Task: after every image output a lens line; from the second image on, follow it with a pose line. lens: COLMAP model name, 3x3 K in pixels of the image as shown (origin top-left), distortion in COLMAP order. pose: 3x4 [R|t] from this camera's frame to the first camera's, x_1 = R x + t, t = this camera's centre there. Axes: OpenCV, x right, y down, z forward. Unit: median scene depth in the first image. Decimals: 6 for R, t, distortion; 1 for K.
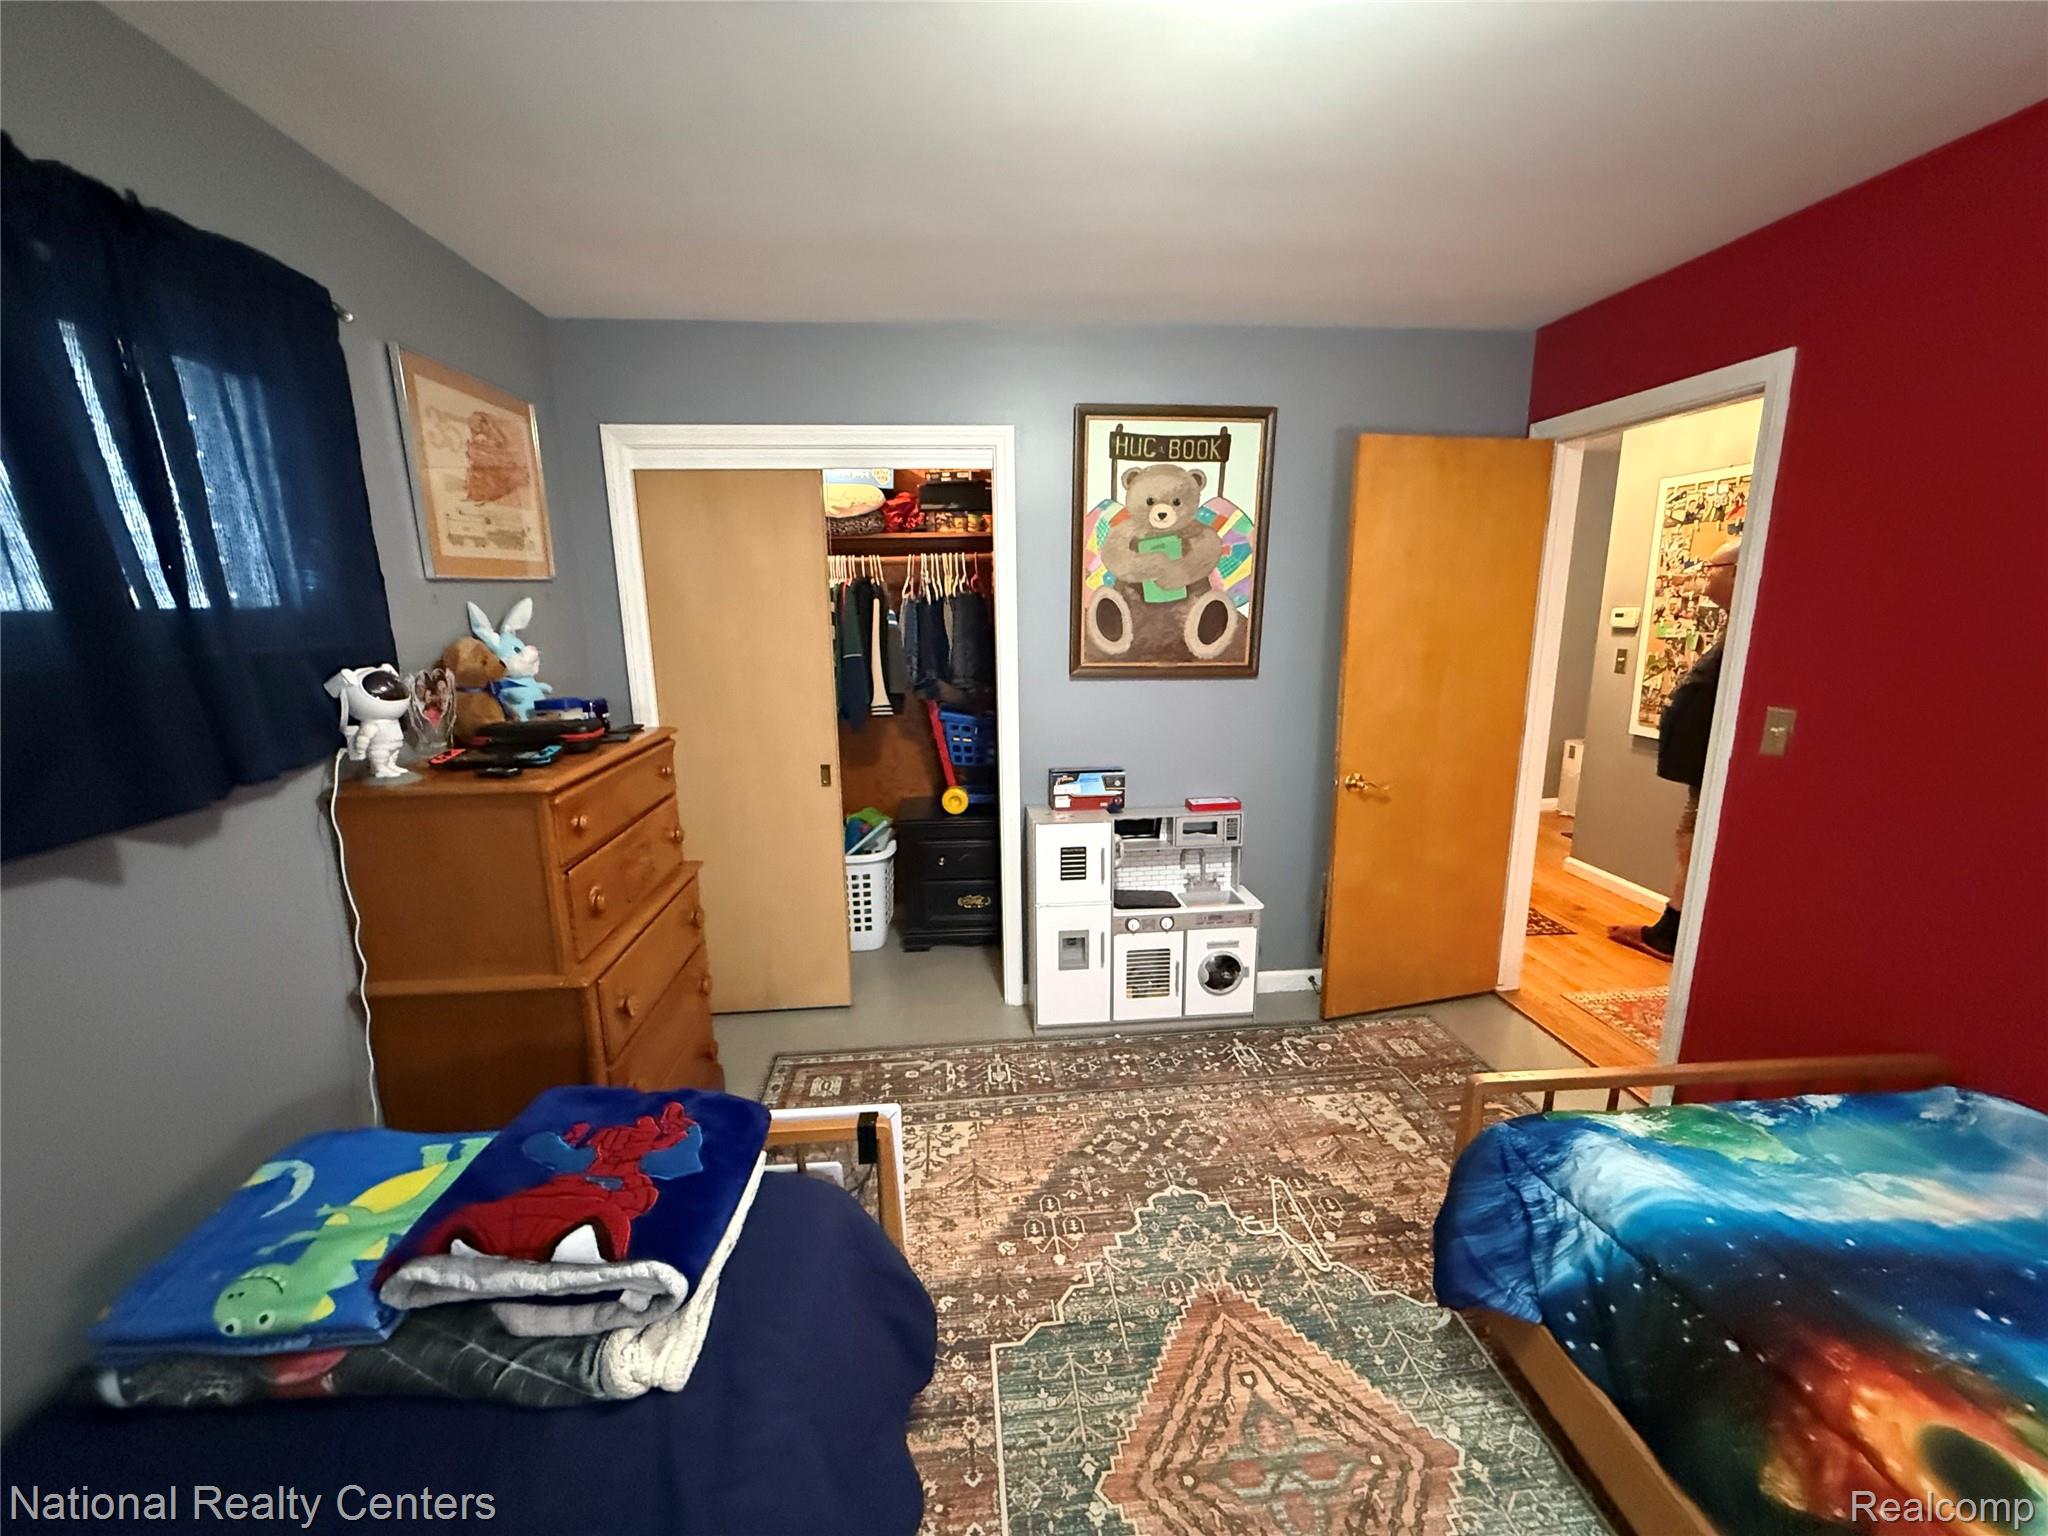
lens RADIAL K [[812.5, 0, 1007.3], [0, 812.5, 776.1], [0, 0, 1]] dist [0.000333, -0.000103]
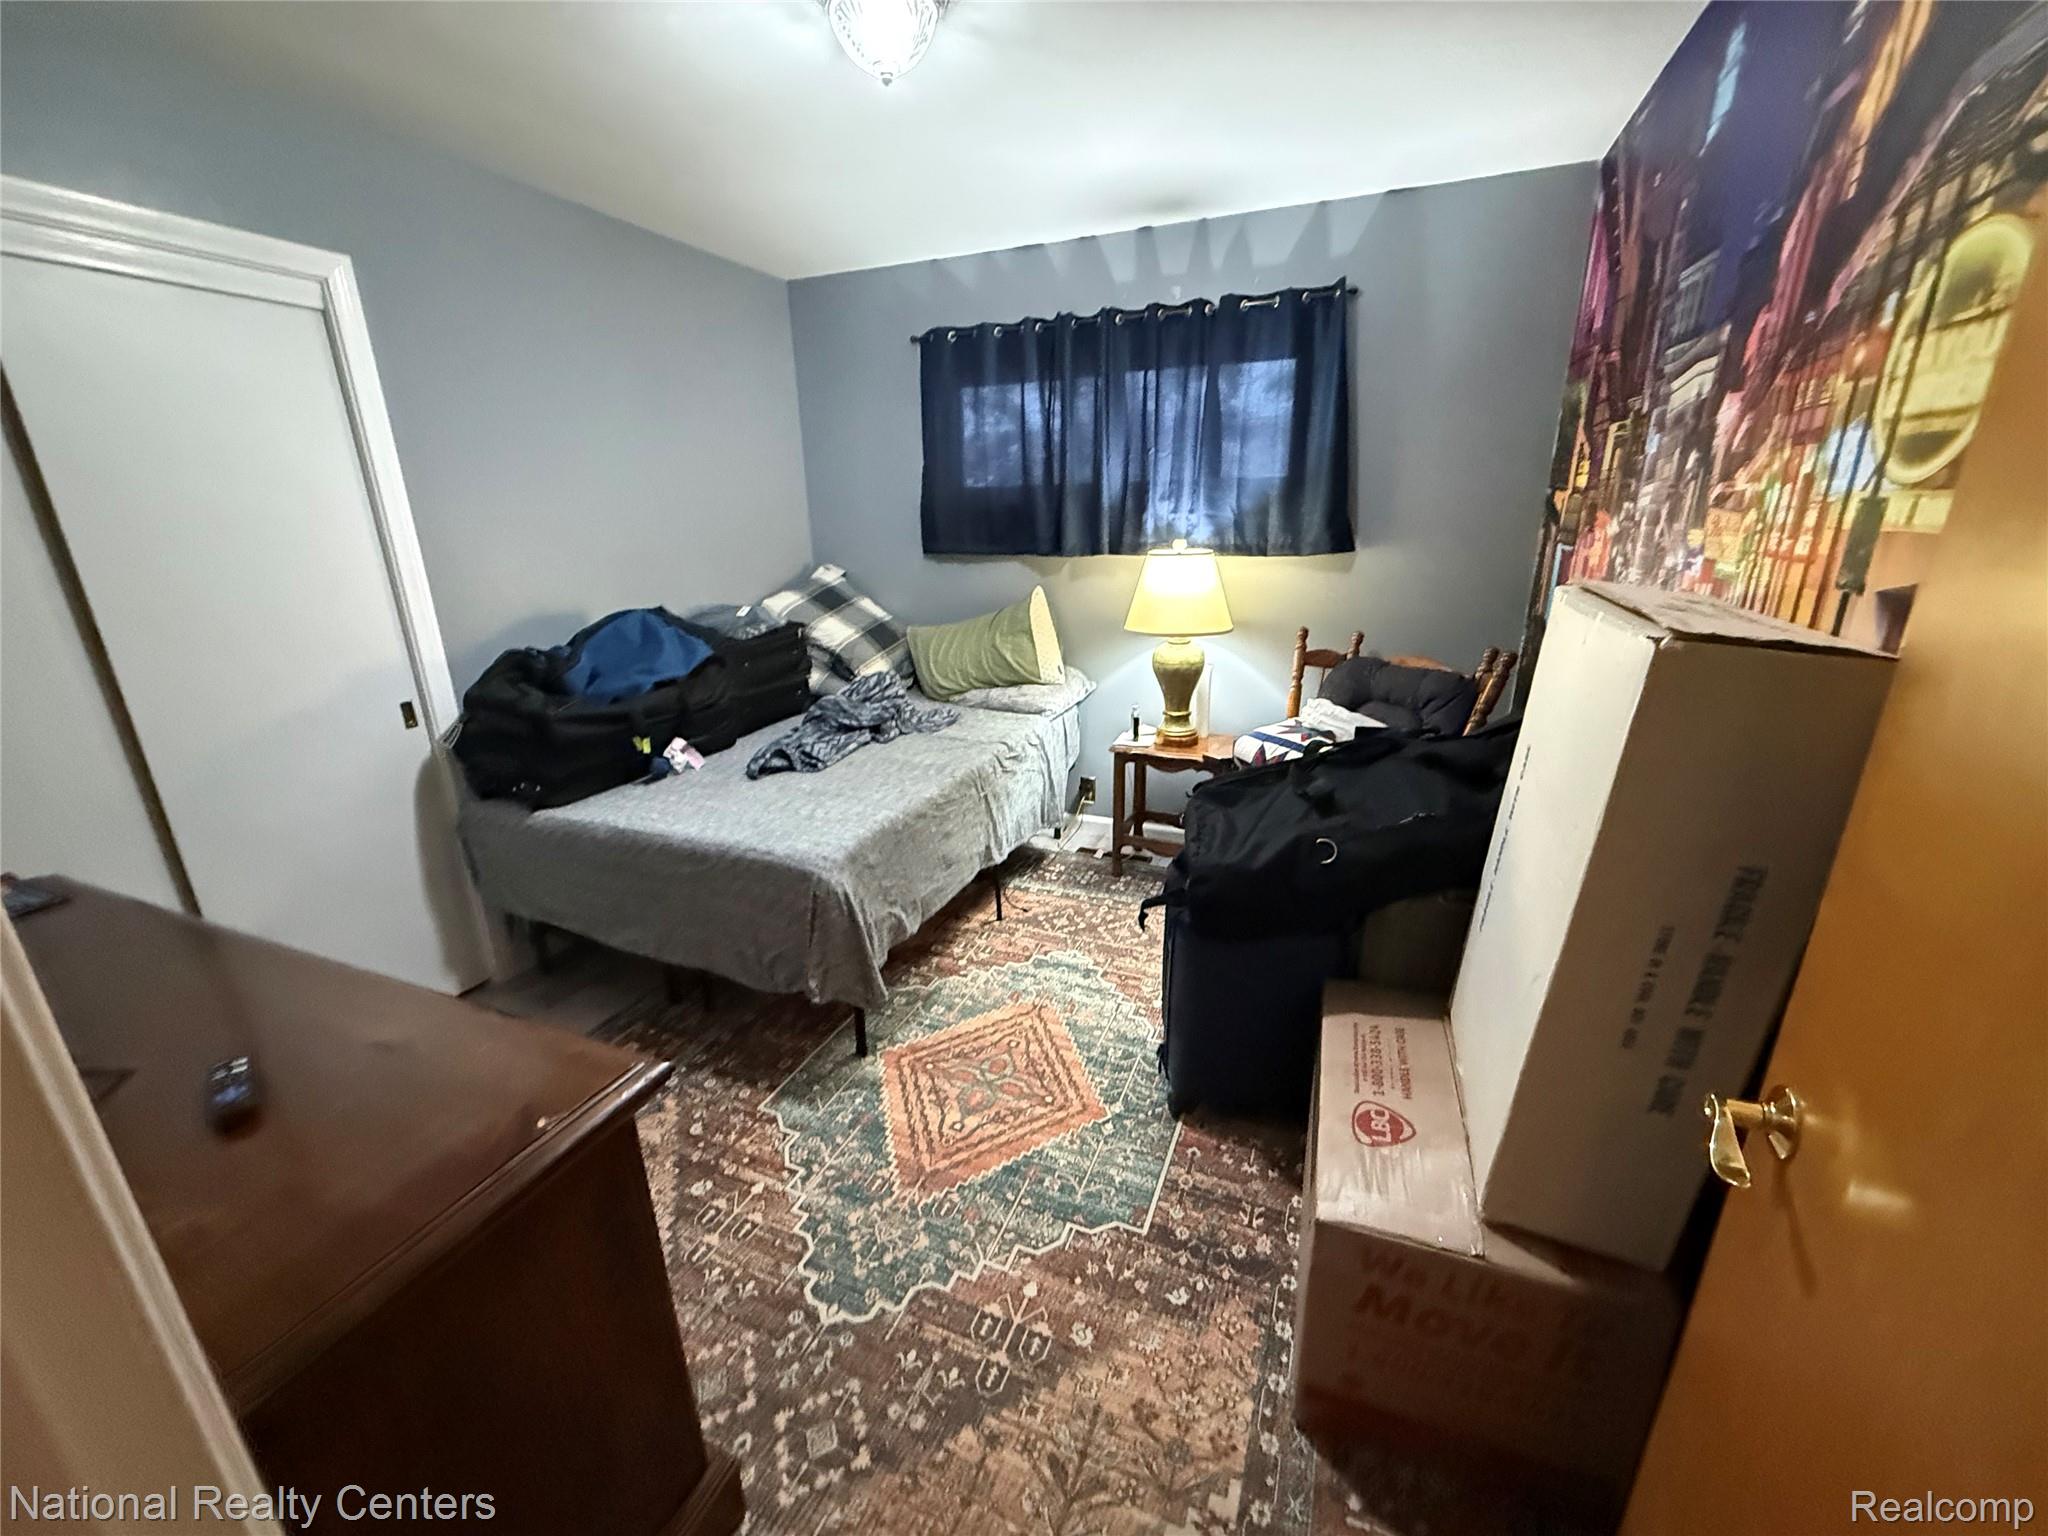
lens RADIAL K [[812.5, 0, 1017.7], [0, 812.5, 754.7], [0, 0, 1]] dist [0.000333, -0.000103]
pose [[-0.885395, -0.106470, 0.452481, -0.242724], [0.130657, 0.877169, 0.462065, -0.267851], [-0.446099, 0.468230, -0.762730, 1.401535]]
